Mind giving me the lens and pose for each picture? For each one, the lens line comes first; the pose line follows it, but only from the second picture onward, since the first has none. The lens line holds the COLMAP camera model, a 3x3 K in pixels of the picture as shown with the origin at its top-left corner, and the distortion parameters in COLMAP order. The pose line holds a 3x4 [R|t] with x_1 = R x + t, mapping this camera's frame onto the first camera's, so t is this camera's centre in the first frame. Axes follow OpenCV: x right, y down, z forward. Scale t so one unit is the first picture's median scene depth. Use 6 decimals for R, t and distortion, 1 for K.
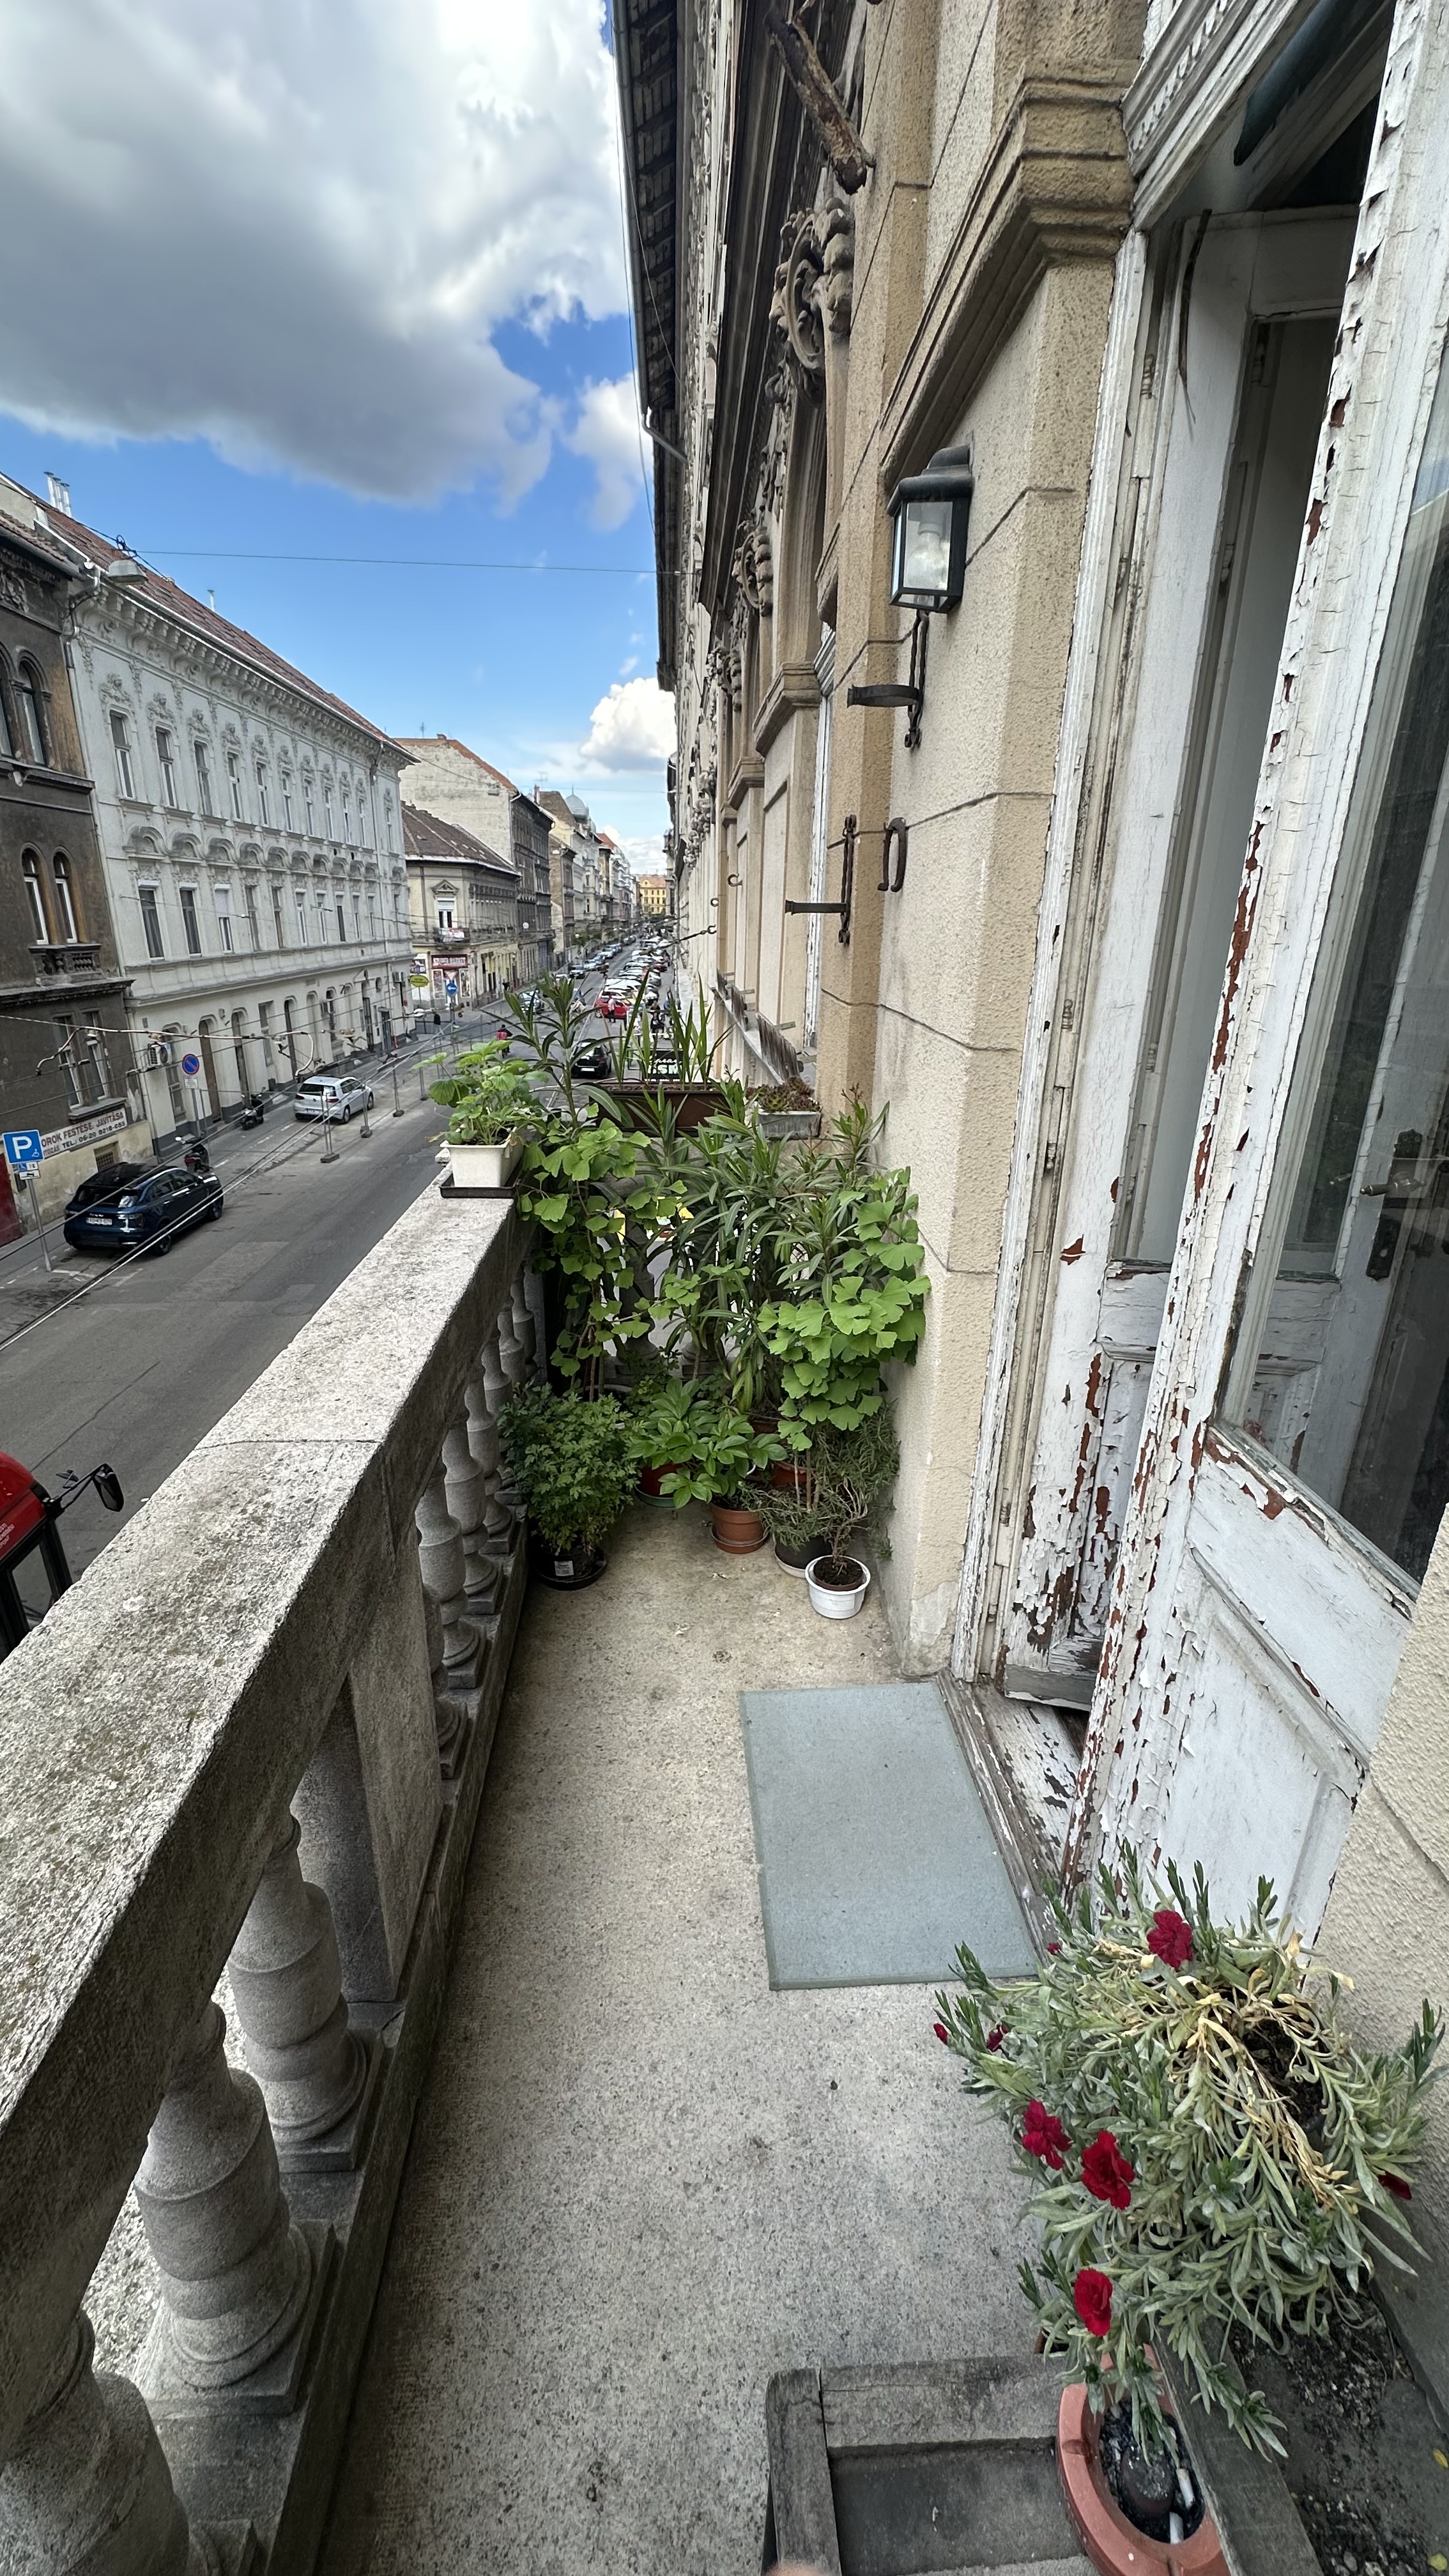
lens RADIAL K [[1041.1, 0, 722.7], [0, 1041.1, 1289.0], [0, 0, 1]] dist [-0.003048, 0.001029]
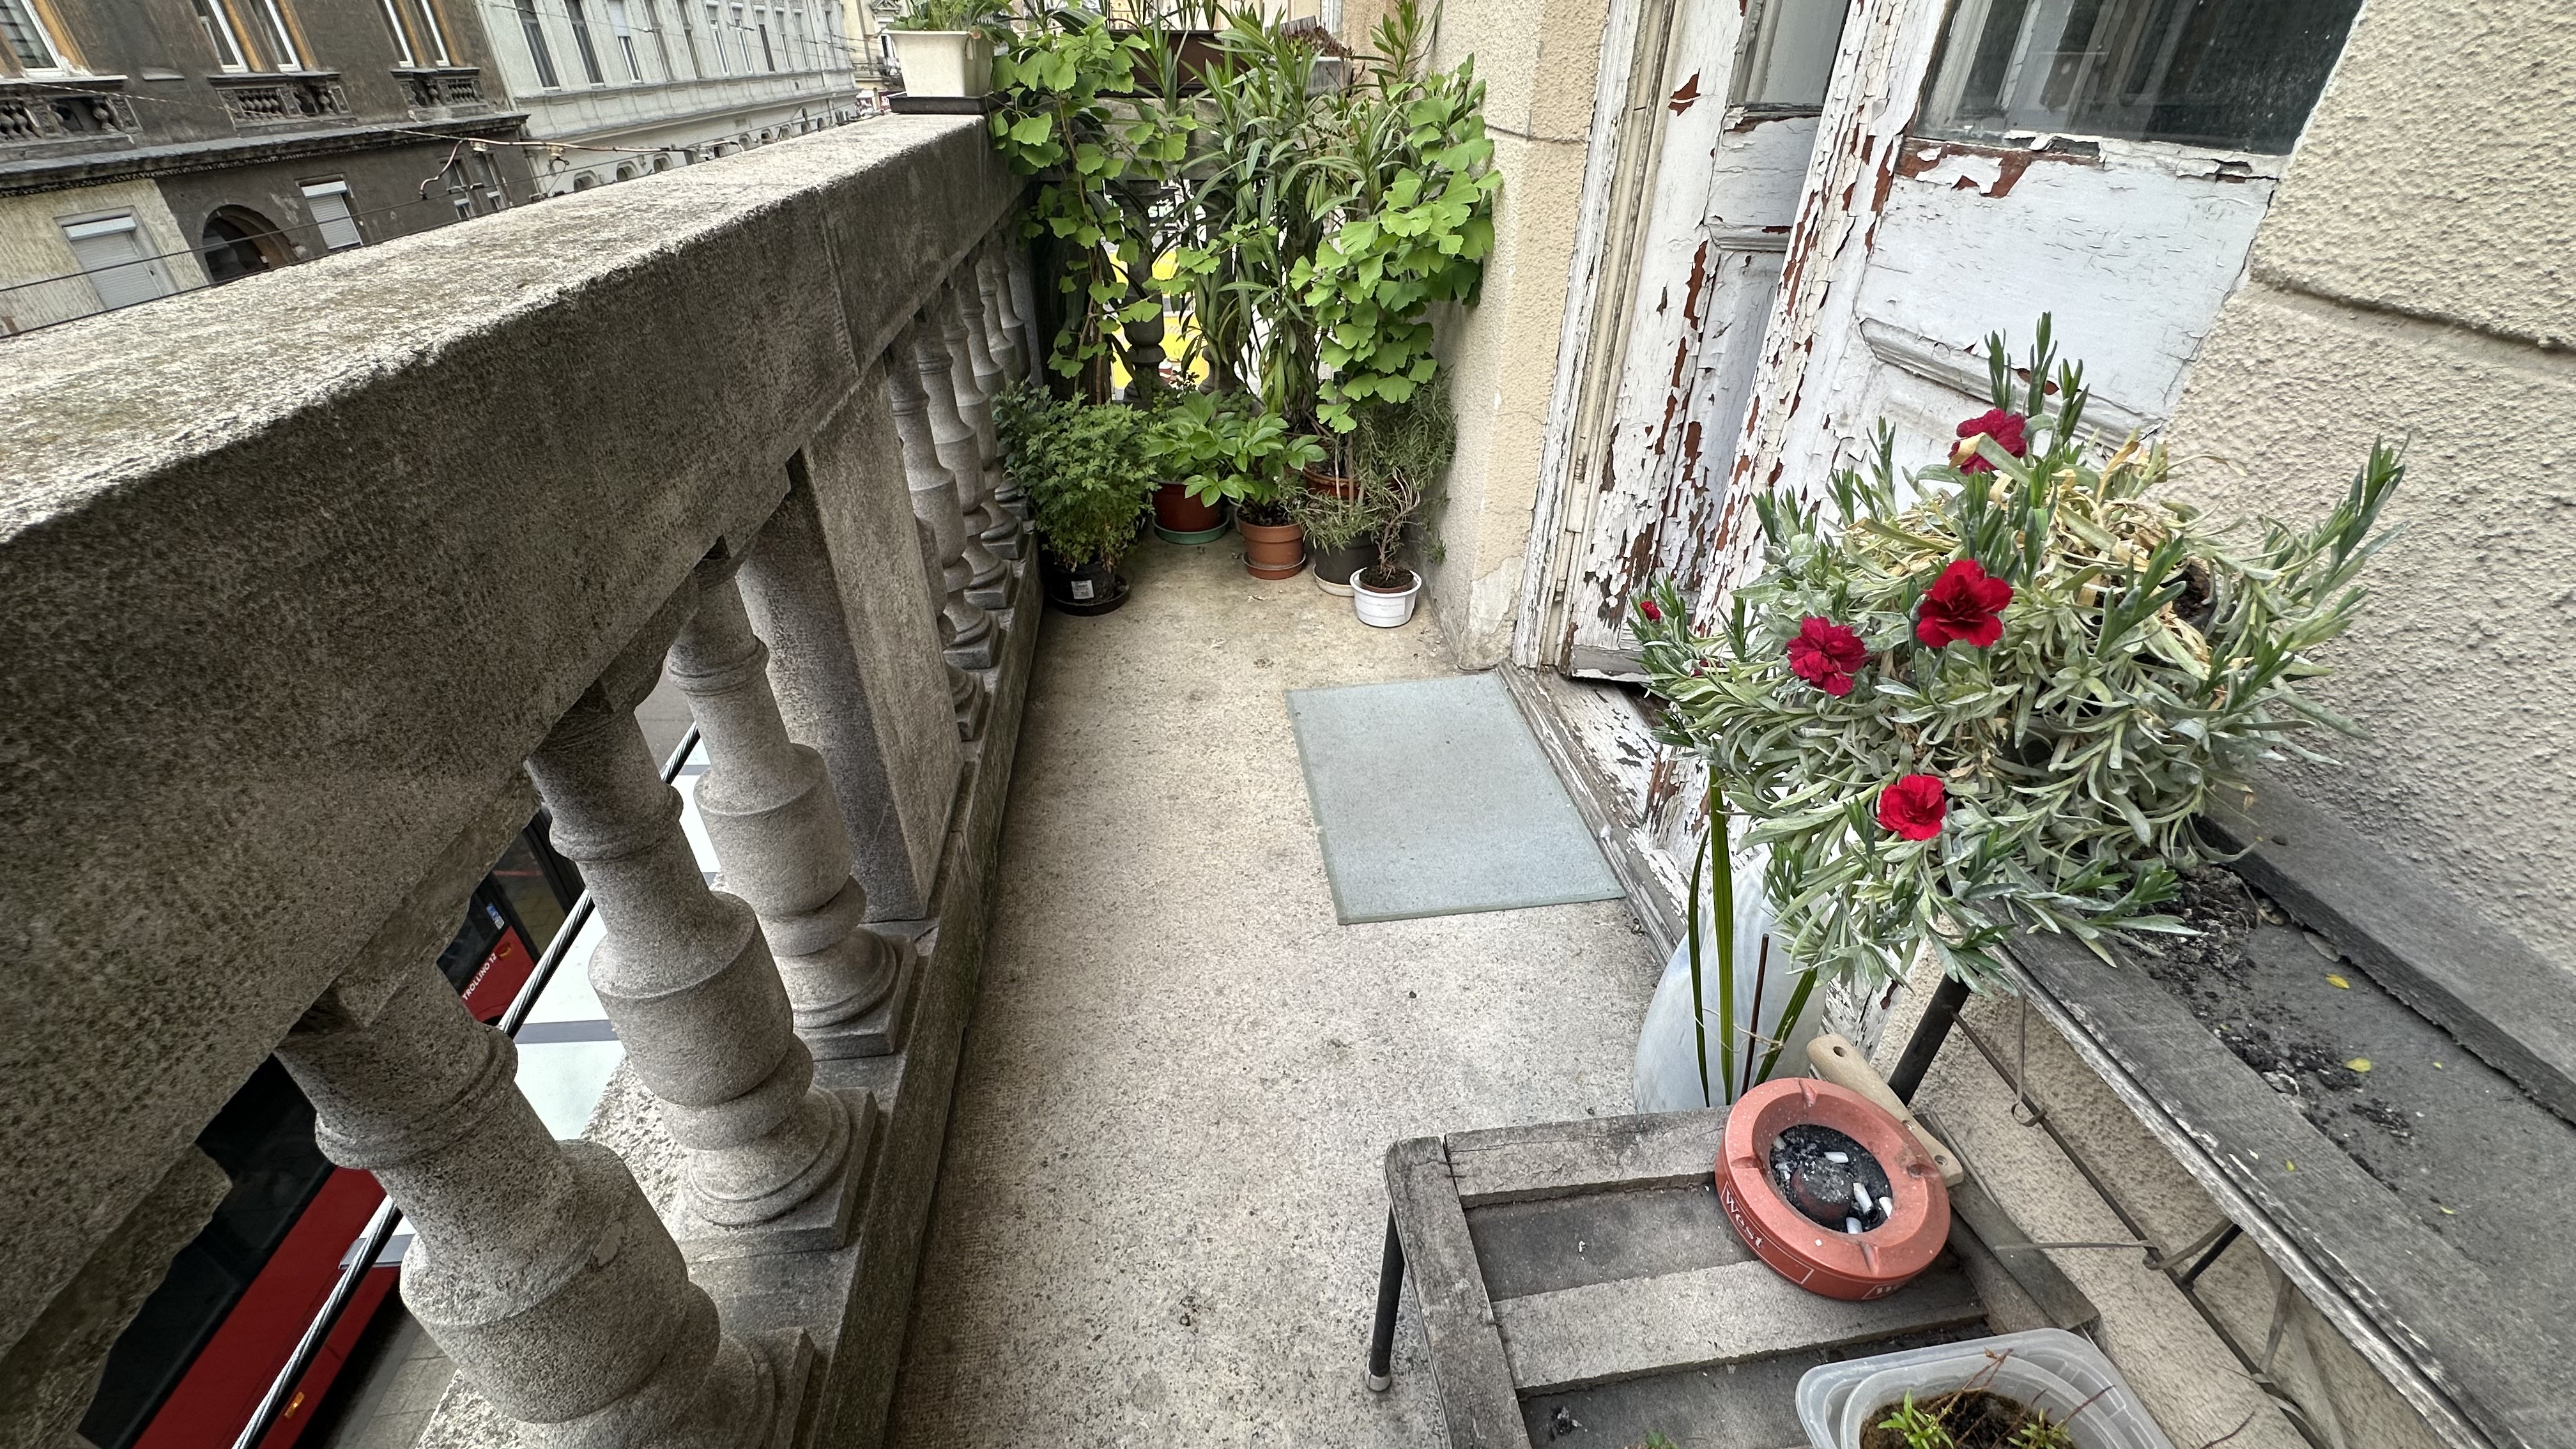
lens RADIAL K [[1041.1, 0, 1291.7], [0, 1041.1, 735.7], [0, 0, 1]] dist [-0.003048, 0.001029]
pose [[0.997763, -0.044090, 0.050248, -0.035495], [0.030948, 0.970916, 0.237414, 0.281479], [-0.059254, -0.235328, 0.970108, 0.133925]]
